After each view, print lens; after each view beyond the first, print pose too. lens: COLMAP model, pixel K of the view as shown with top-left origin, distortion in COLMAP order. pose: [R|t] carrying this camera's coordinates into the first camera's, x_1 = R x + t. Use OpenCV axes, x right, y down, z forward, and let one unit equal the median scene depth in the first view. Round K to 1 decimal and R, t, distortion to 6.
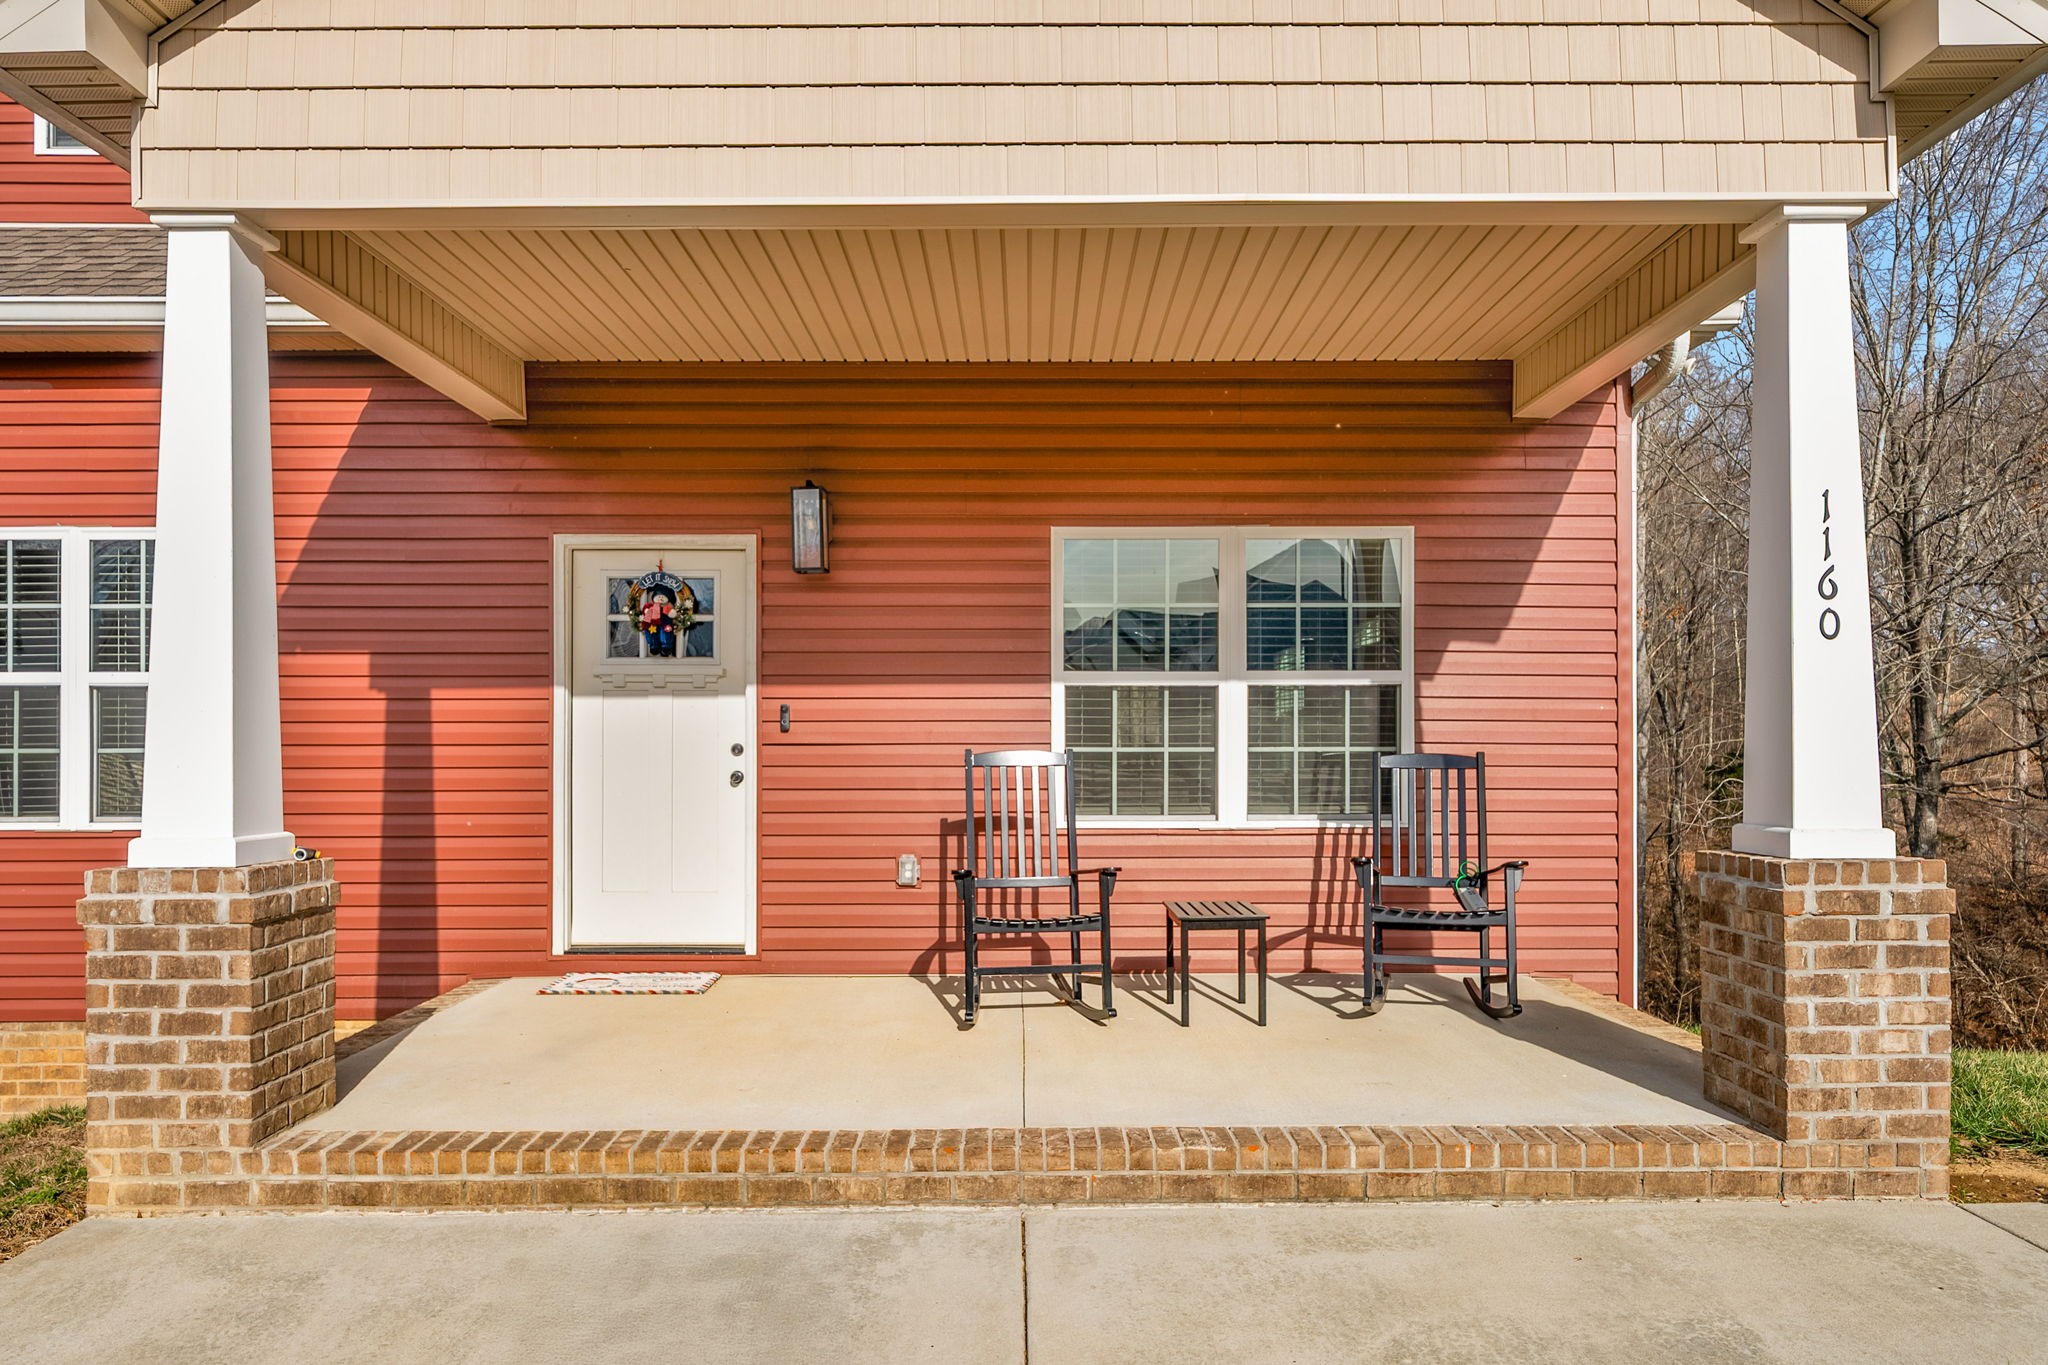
lens RADIAL K [[1330.9, 0, 1022.9], [0, 1330.9, 711.6], [0, 0, 1]] dist [0.004118, 0.001050]
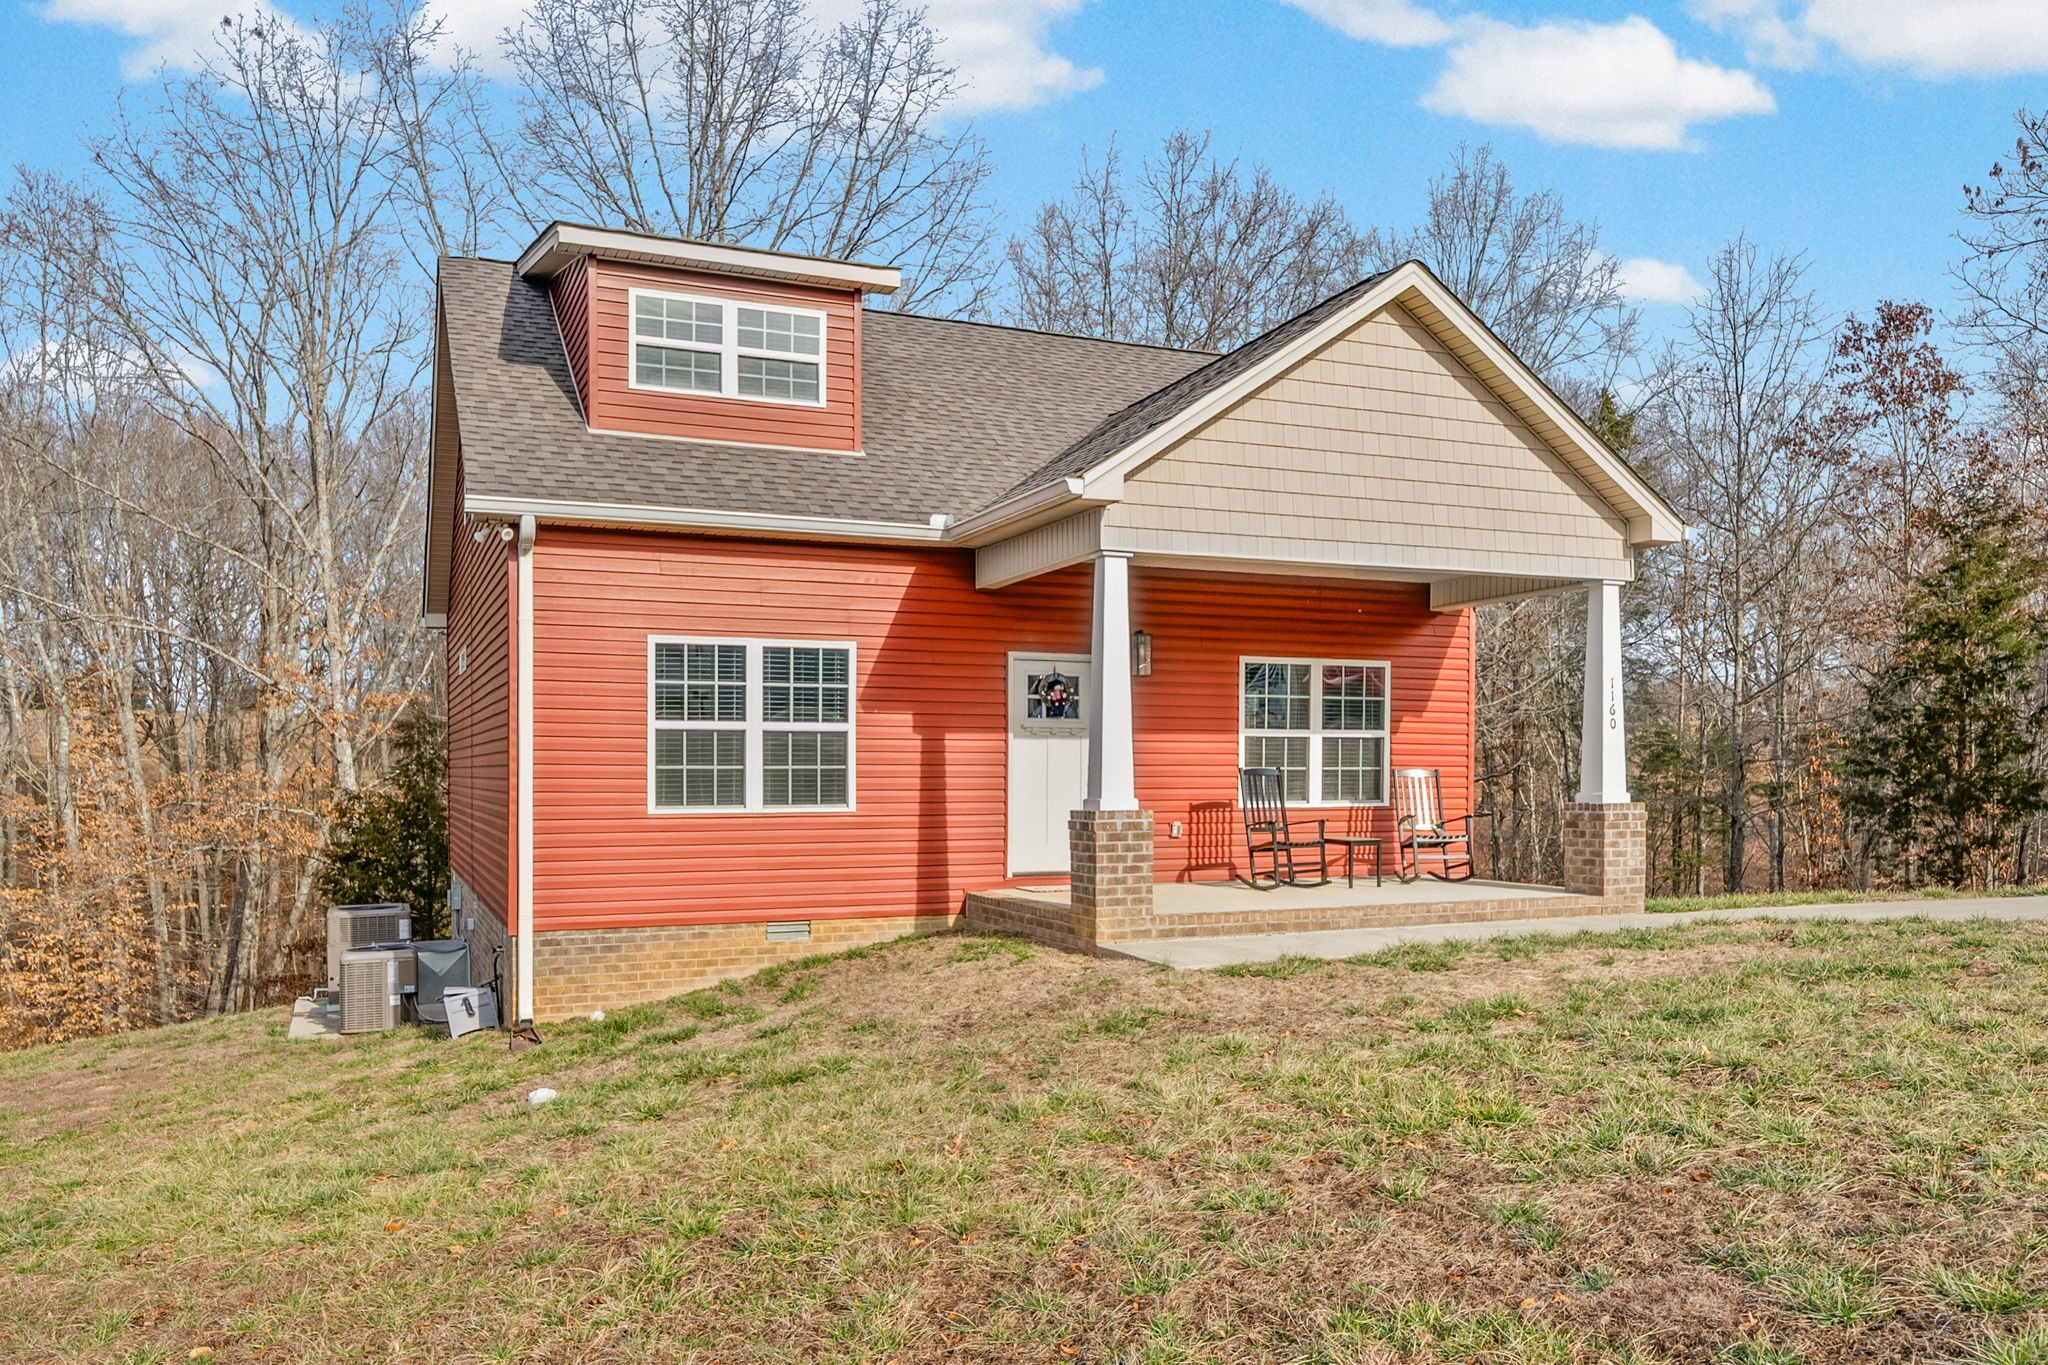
lens RADIAL K [[1550.9, 0, 1024.2], [0, 1550.9, 766.2], [0, 0, 1]] dist [-0.002220, -0.000344]
pose [[0.918876, 0.003036, 0.394535, -1.207776], [-0.010295, 0.999814, 0.016281, -0.008606], [-0.394412, -0.019022, 0.918737, -1.016920]]
